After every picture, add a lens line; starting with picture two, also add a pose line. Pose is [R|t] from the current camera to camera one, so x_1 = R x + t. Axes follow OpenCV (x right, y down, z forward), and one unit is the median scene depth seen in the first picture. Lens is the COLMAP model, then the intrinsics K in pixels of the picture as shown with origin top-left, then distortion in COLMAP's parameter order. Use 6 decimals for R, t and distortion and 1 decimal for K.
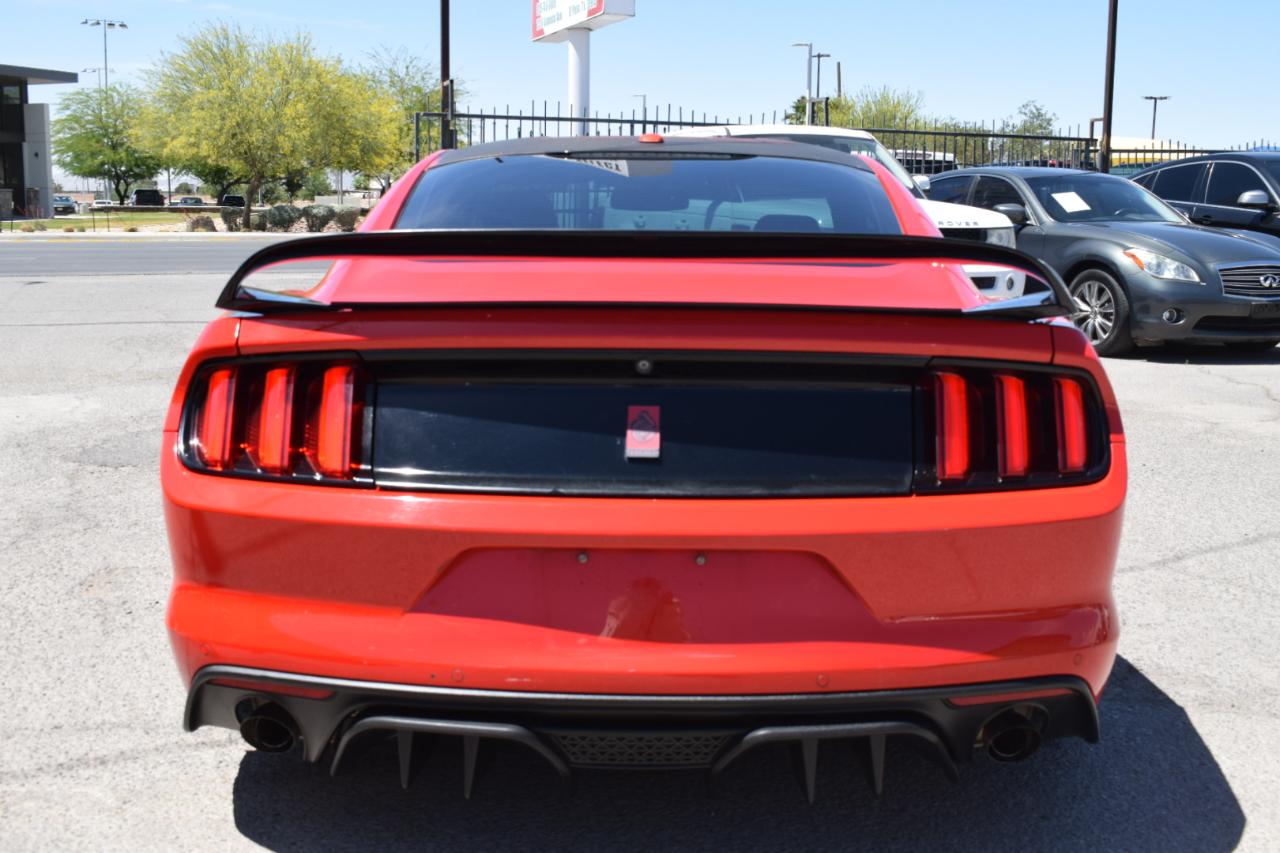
lens RADIAL K [[1435.1, 0, 640.0], [0, 1435.1, 426.5], [0, 0, 1]] dist [-0.059639, -0.025239]
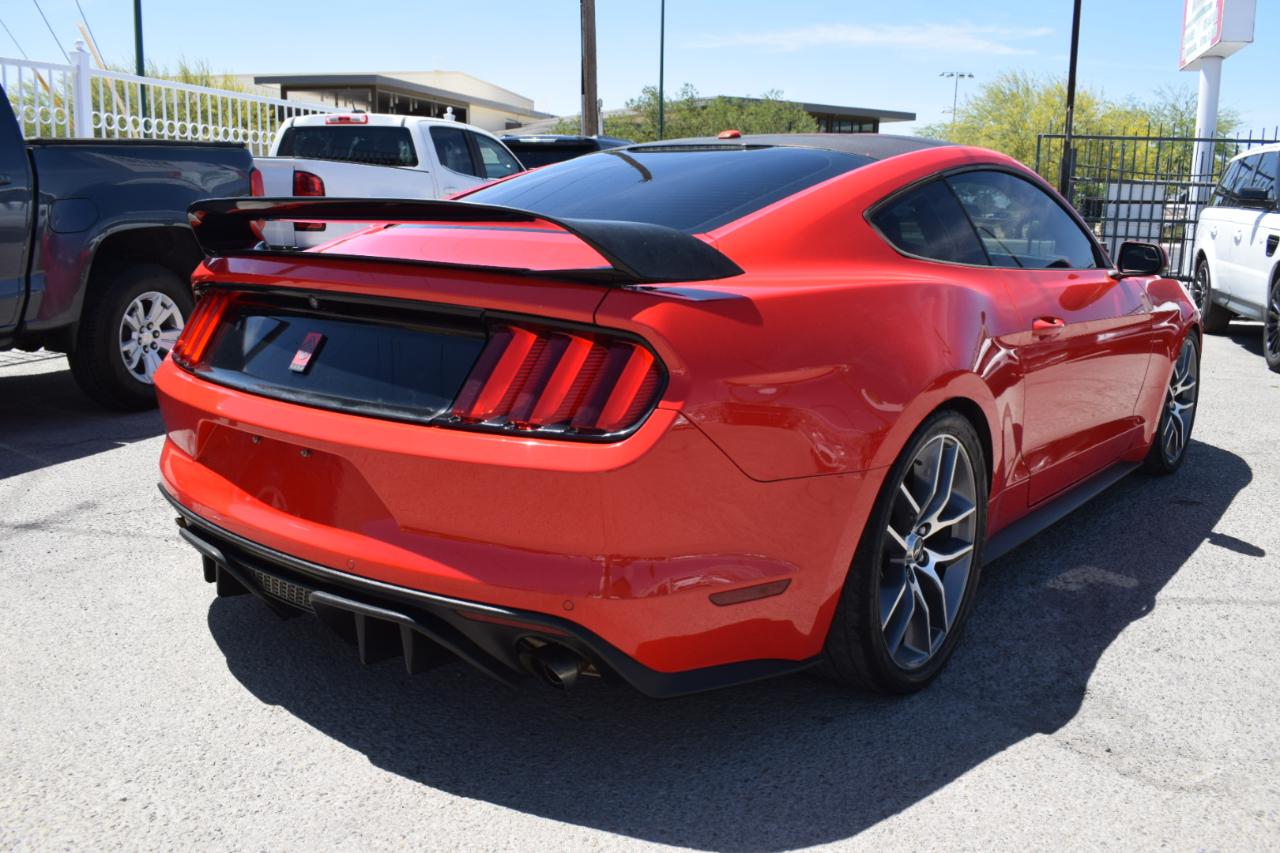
lens RADIAL K [[1148.3, 0, 640.0], [0, 1148.3, 426.5], [0, 0, 1]] dist [-0.108641, -0.007465]
pose [[0.762852, 0.121844, -0.634989, 0.204243], [-0.106382, 0.992352, 0.062614, -0.006064], [0.637762, 0.019786, 0.769979, 0.089285]]
